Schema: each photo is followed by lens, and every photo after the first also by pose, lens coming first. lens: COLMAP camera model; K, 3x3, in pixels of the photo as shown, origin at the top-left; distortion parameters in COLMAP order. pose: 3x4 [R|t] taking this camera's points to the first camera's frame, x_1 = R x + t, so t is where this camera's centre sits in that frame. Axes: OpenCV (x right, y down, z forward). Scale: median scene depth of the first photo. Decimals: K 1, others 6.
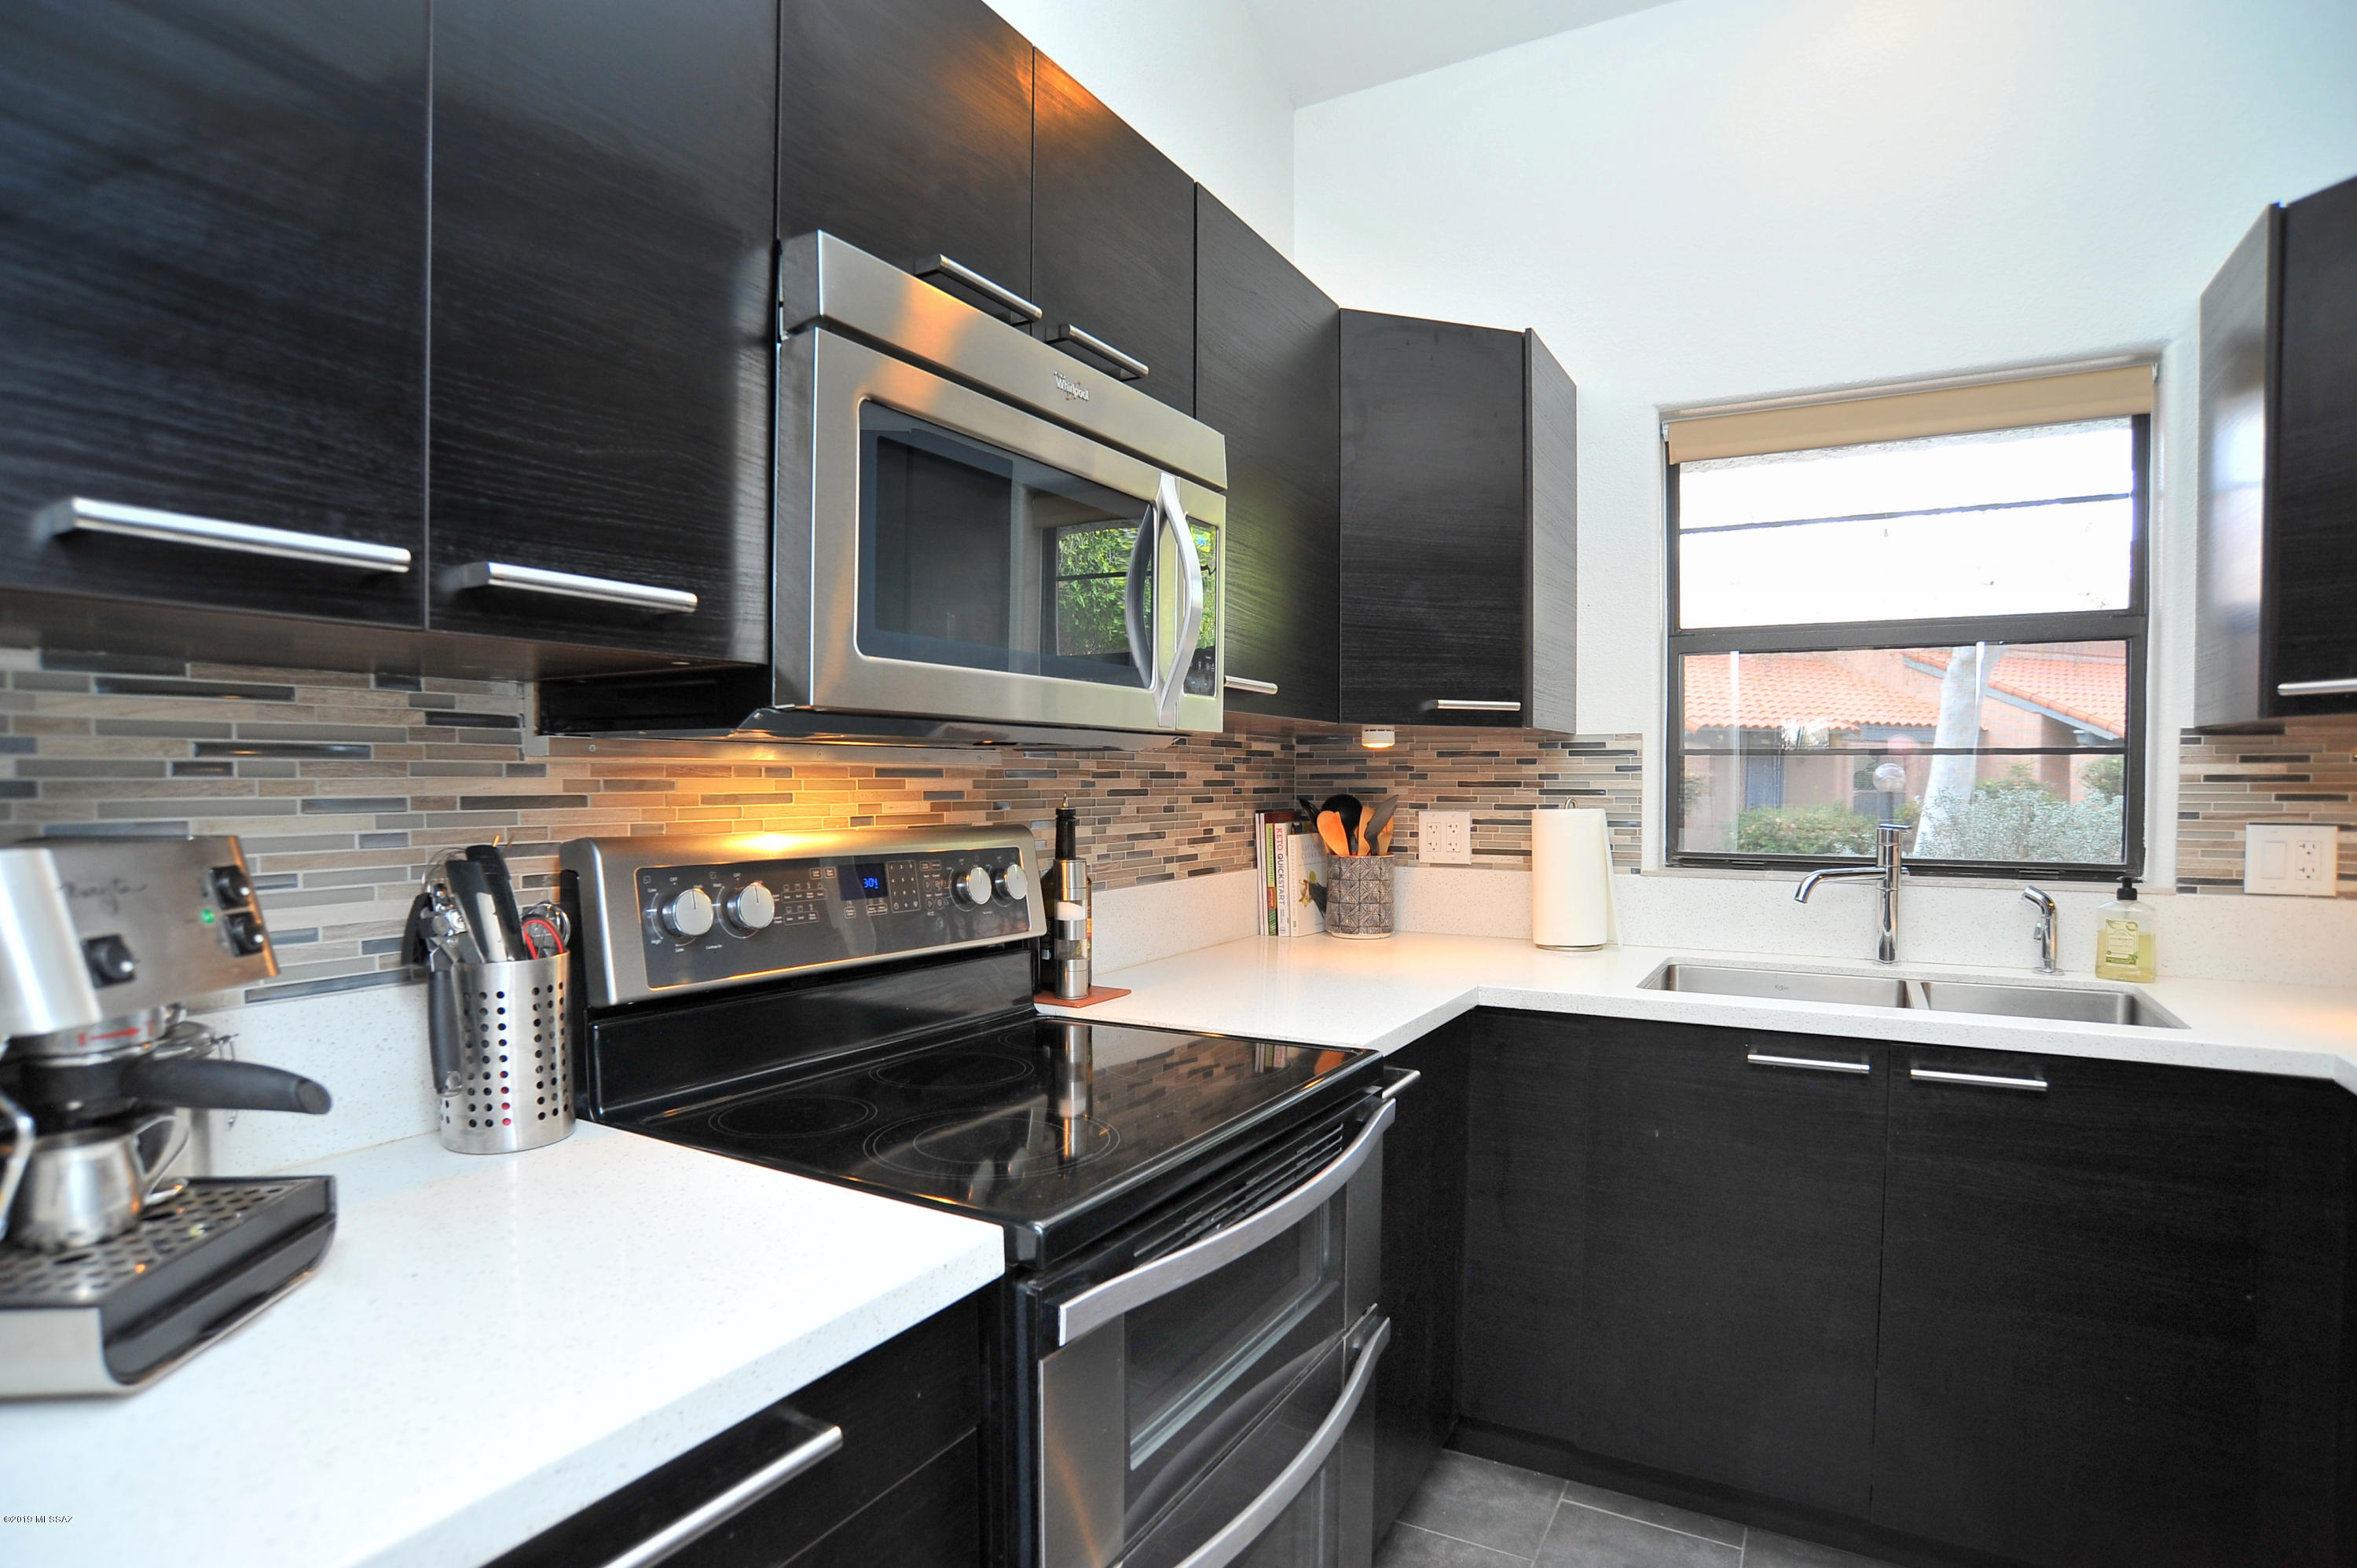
lens RADIAL K [[1222.1, 0, 1170.1], [0, 1222.1, 817.1], [0, 0, 1]] dist [-0.103195, 0.048692]
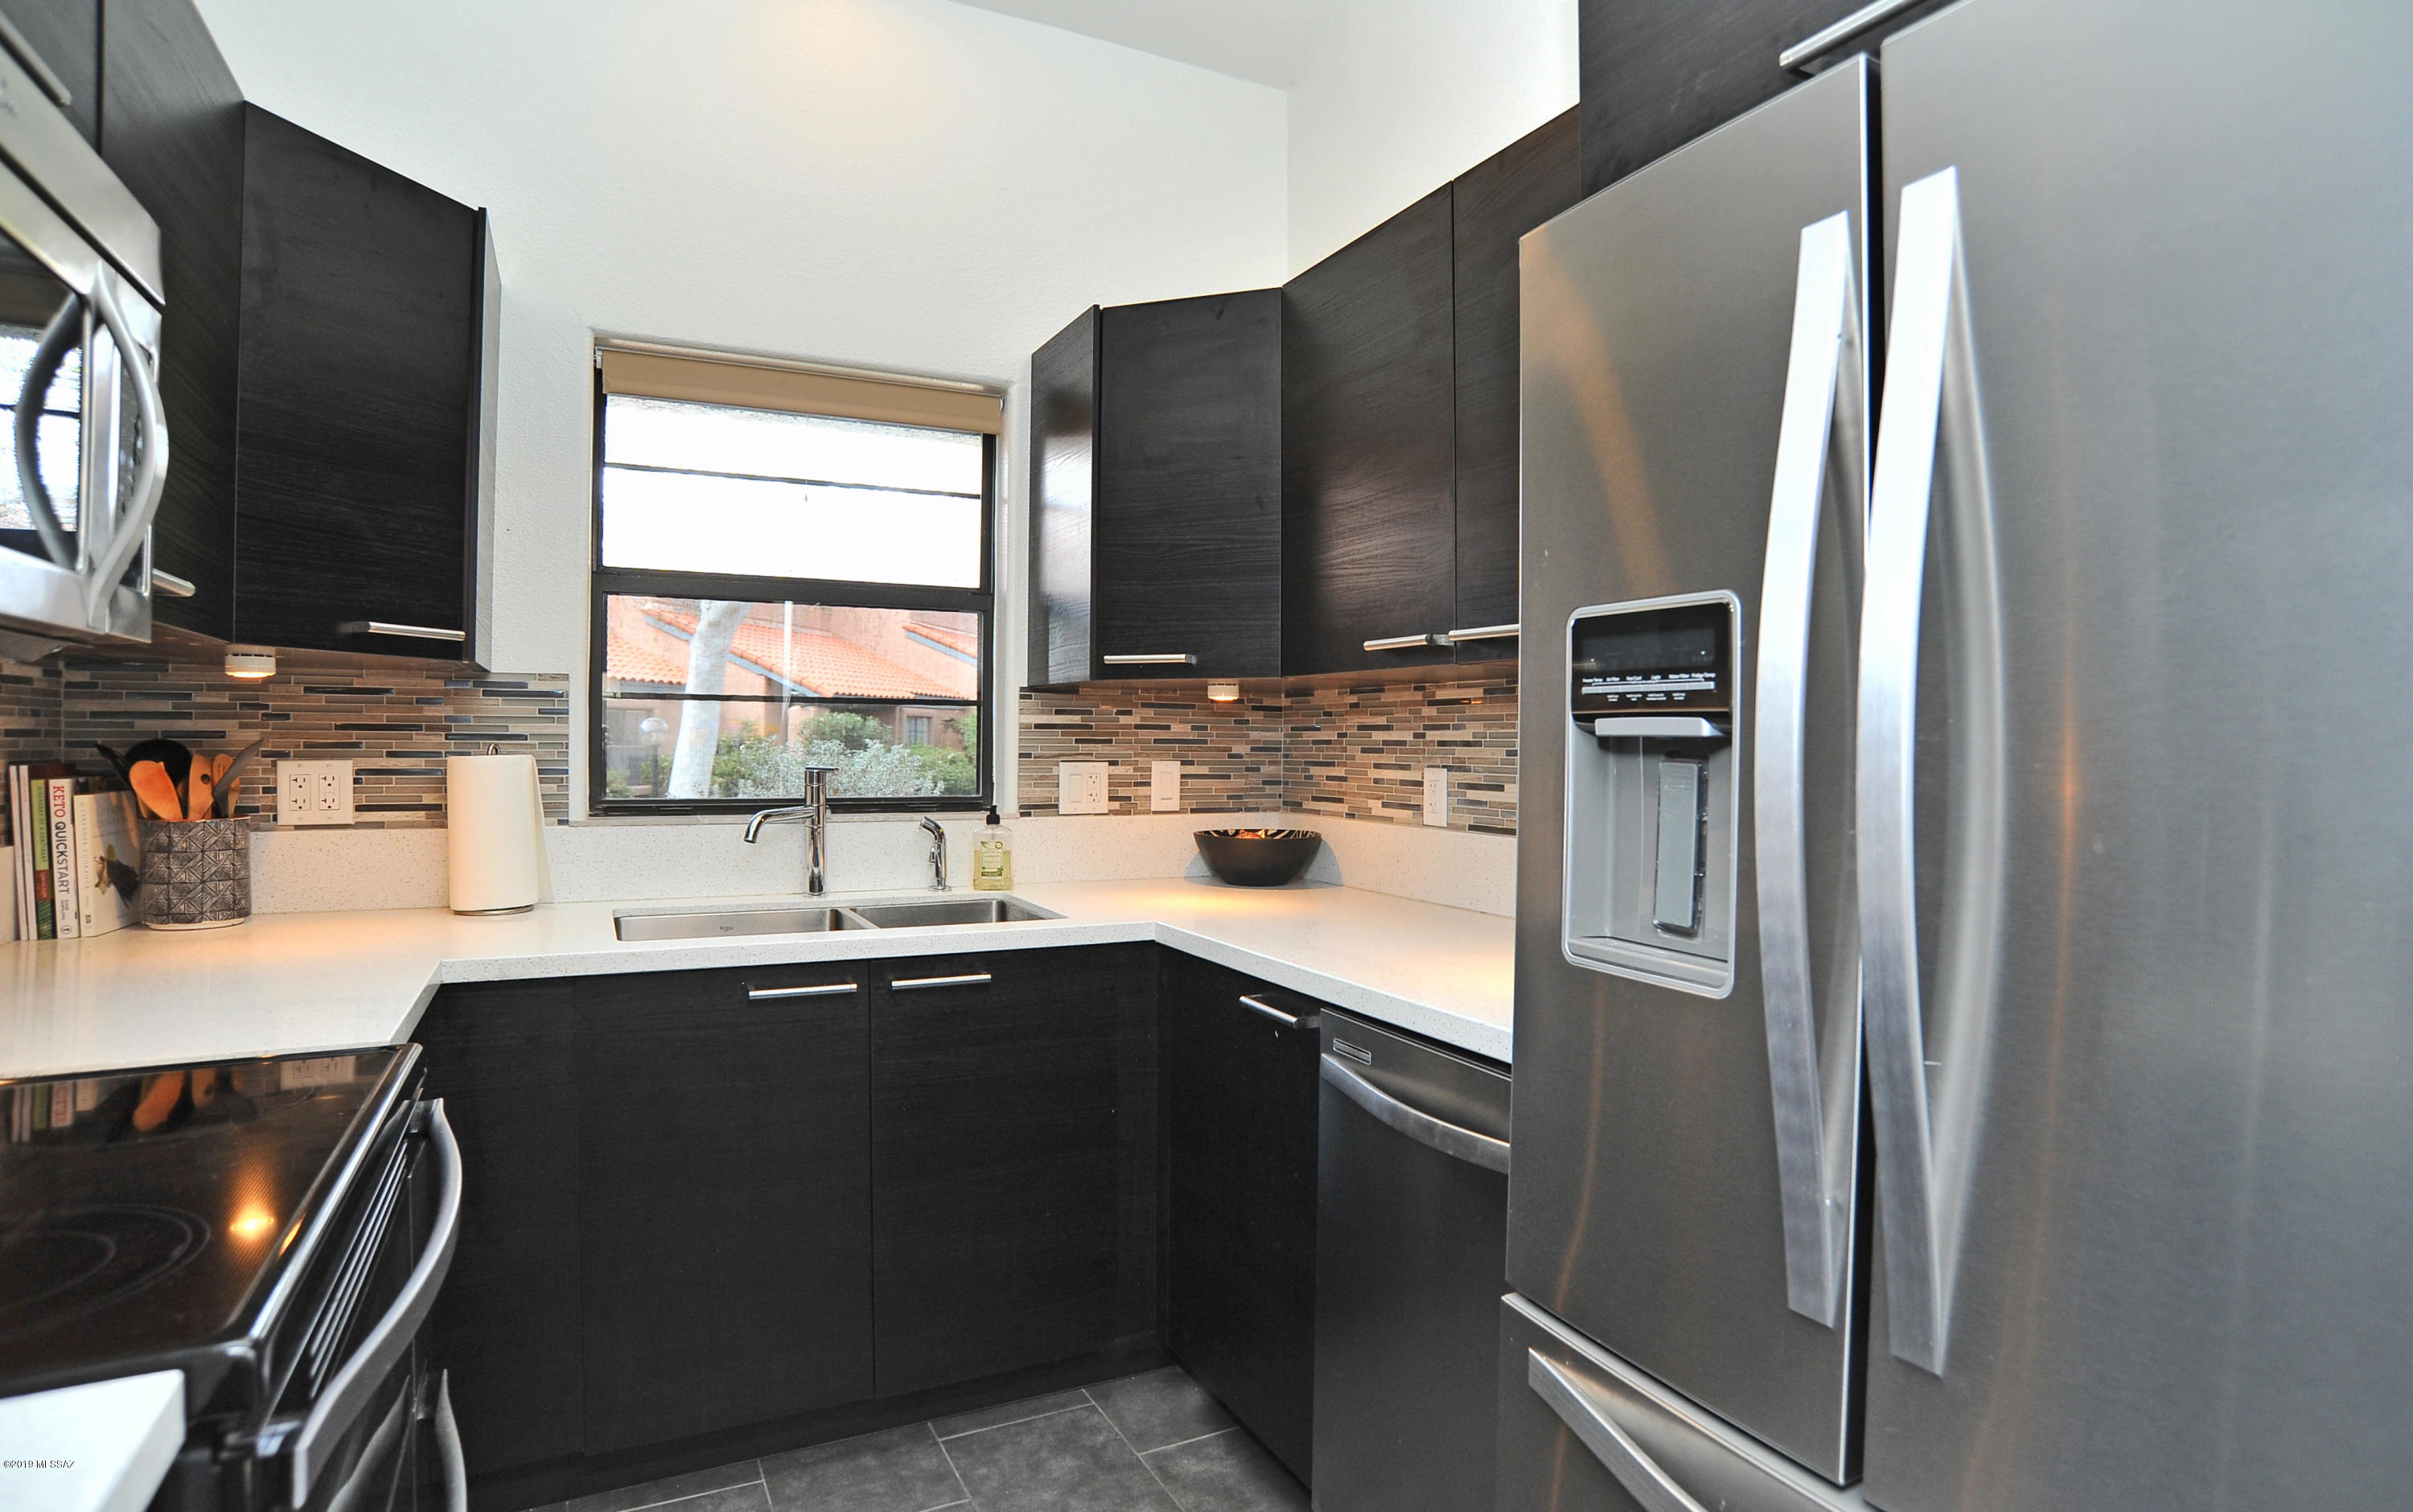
lens RADIAL K [[1269.1, 0, 1204.8], [0, 1269.1, 745.1], [0, 0, 1]] dist [-0.099890, 0.049845]
pose [[0.545681, 0.001061, 0.837993, -0.166685], [0.019288, 0.999718, -0.013826, 0.009729], [-0.837771, 0.023708, 0.545507, 0.075477]]
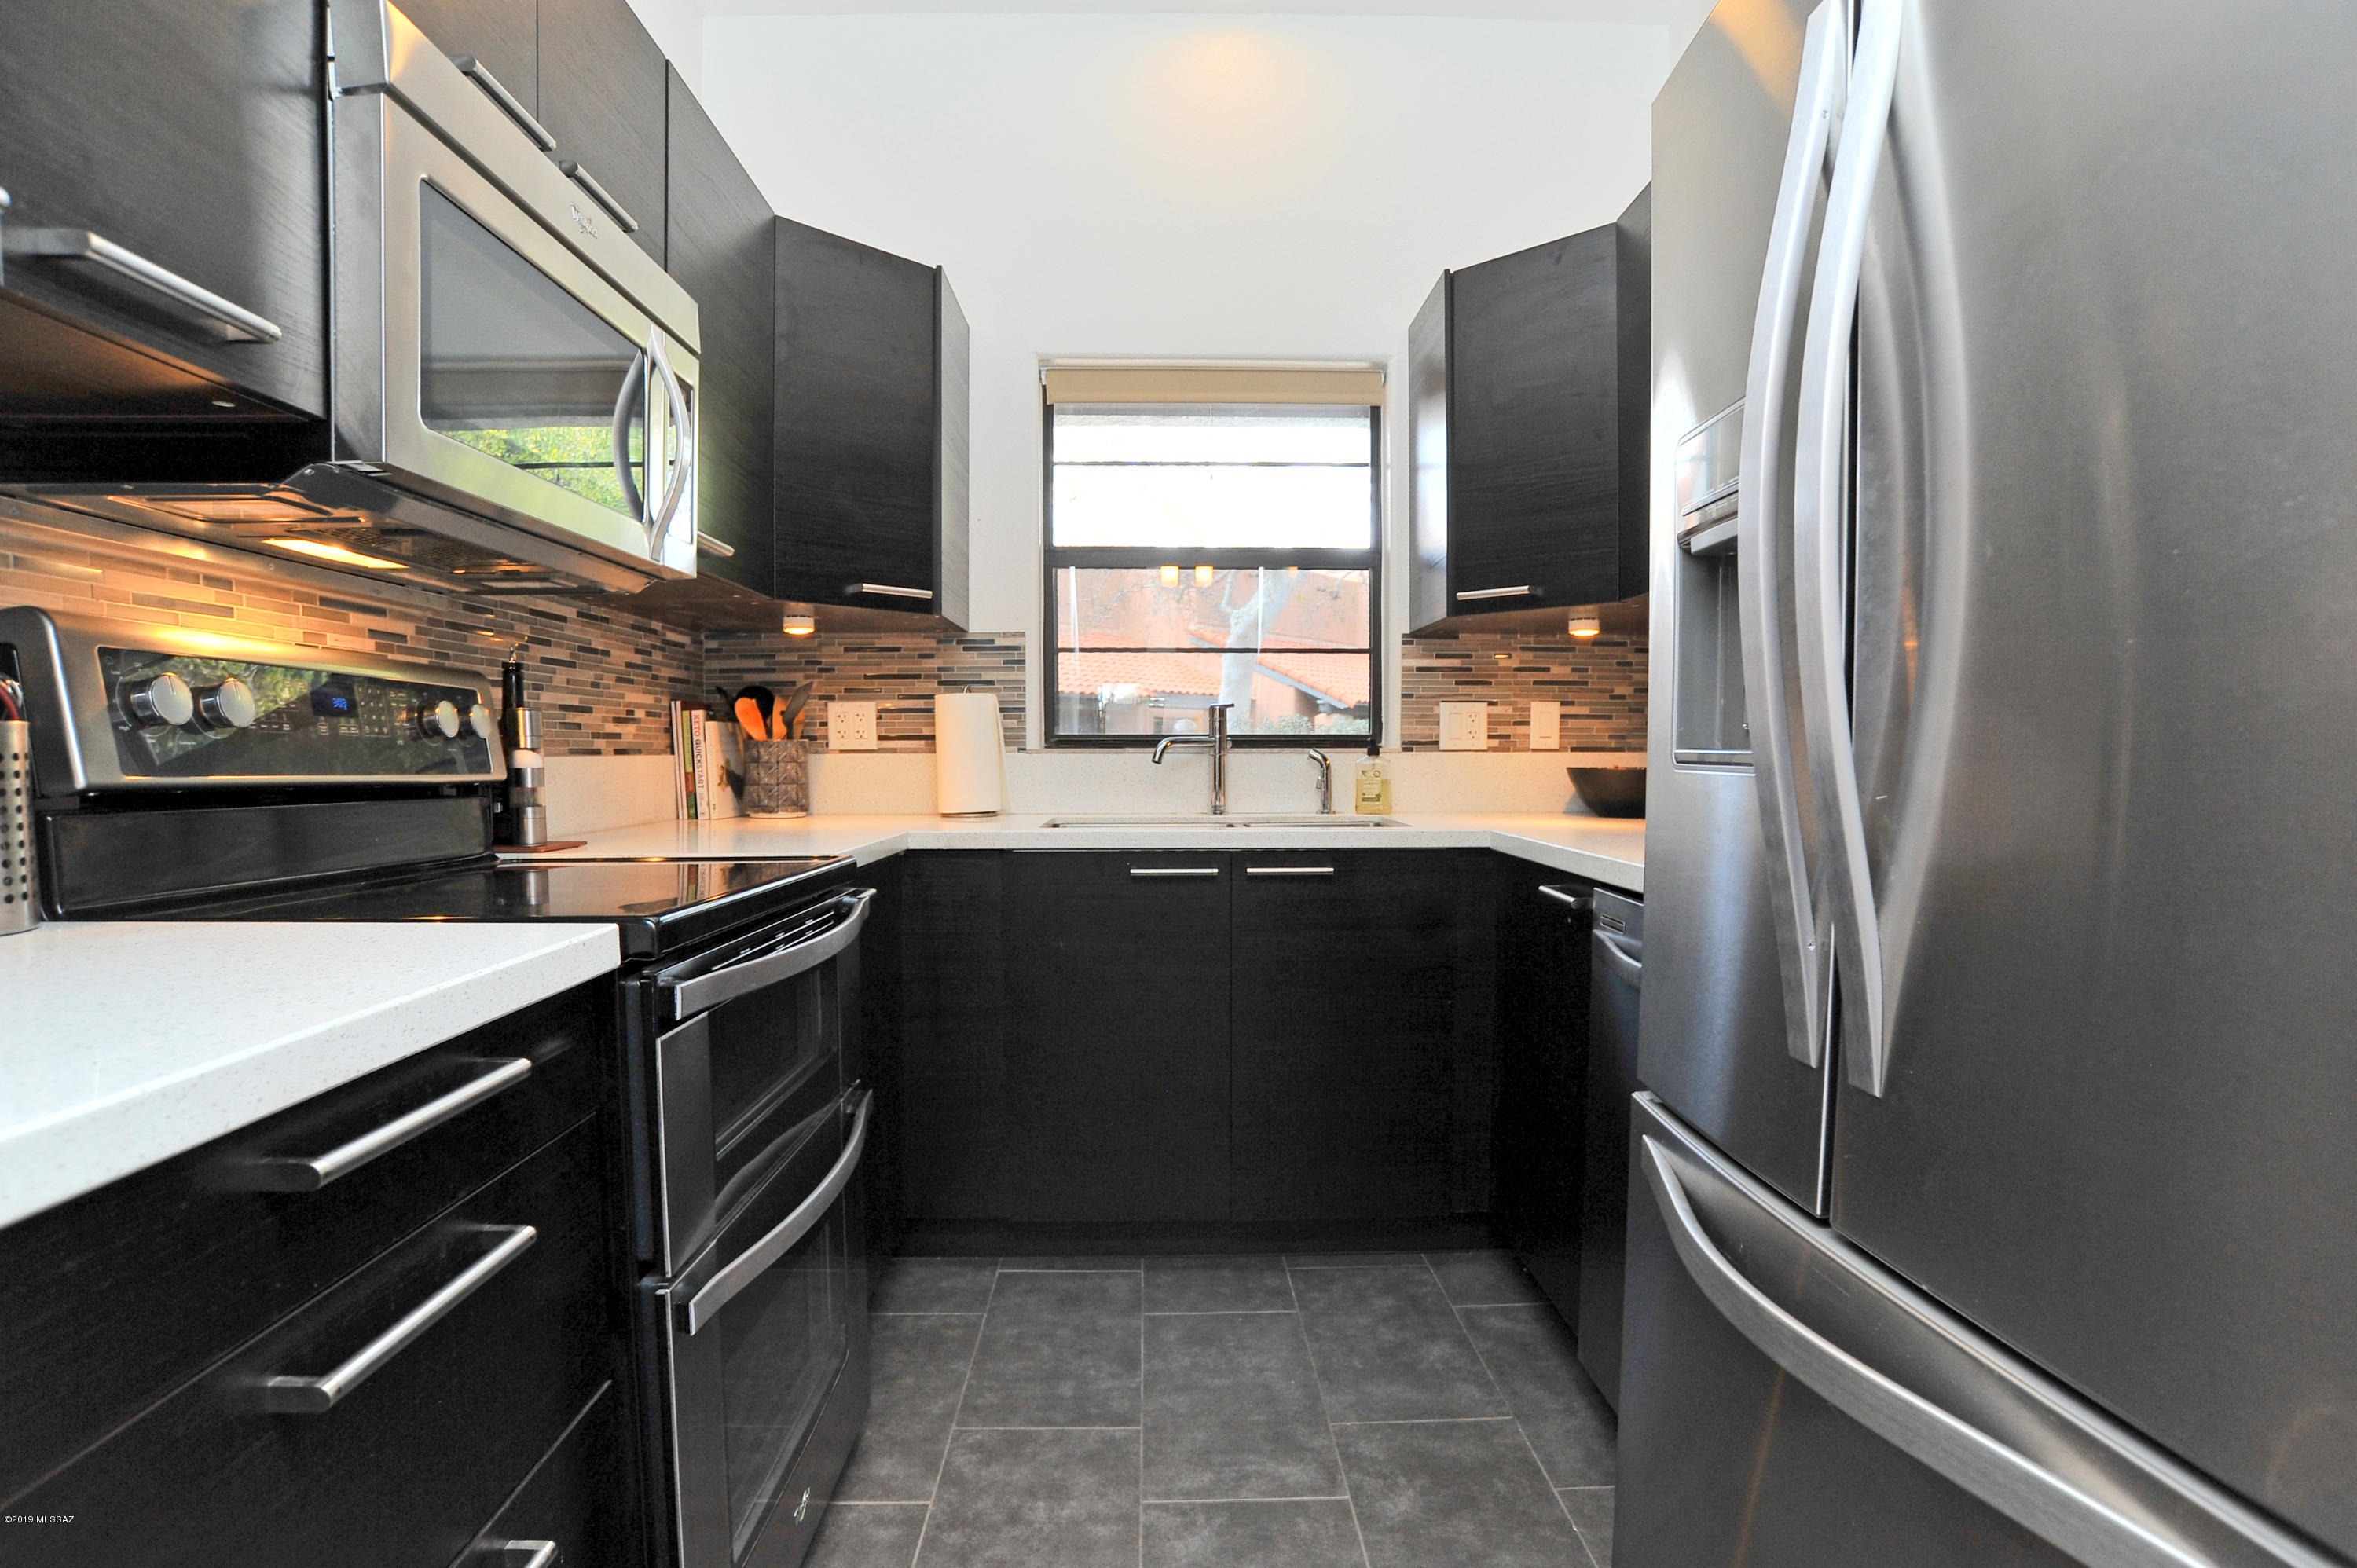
lens RADIAL K [[1222.1, 0, 1170.1], [0, 1222.1, 817.1], [0, 0, 1]] dist [-0.103195, 0.048692]
pose [[0.856764, -0.029268, 0.514878, -0.117342], [0.018481, 0.999489, 0.026062, 0.095319], [-0.515378, -0.012814, 0.856867, -0.101953]]
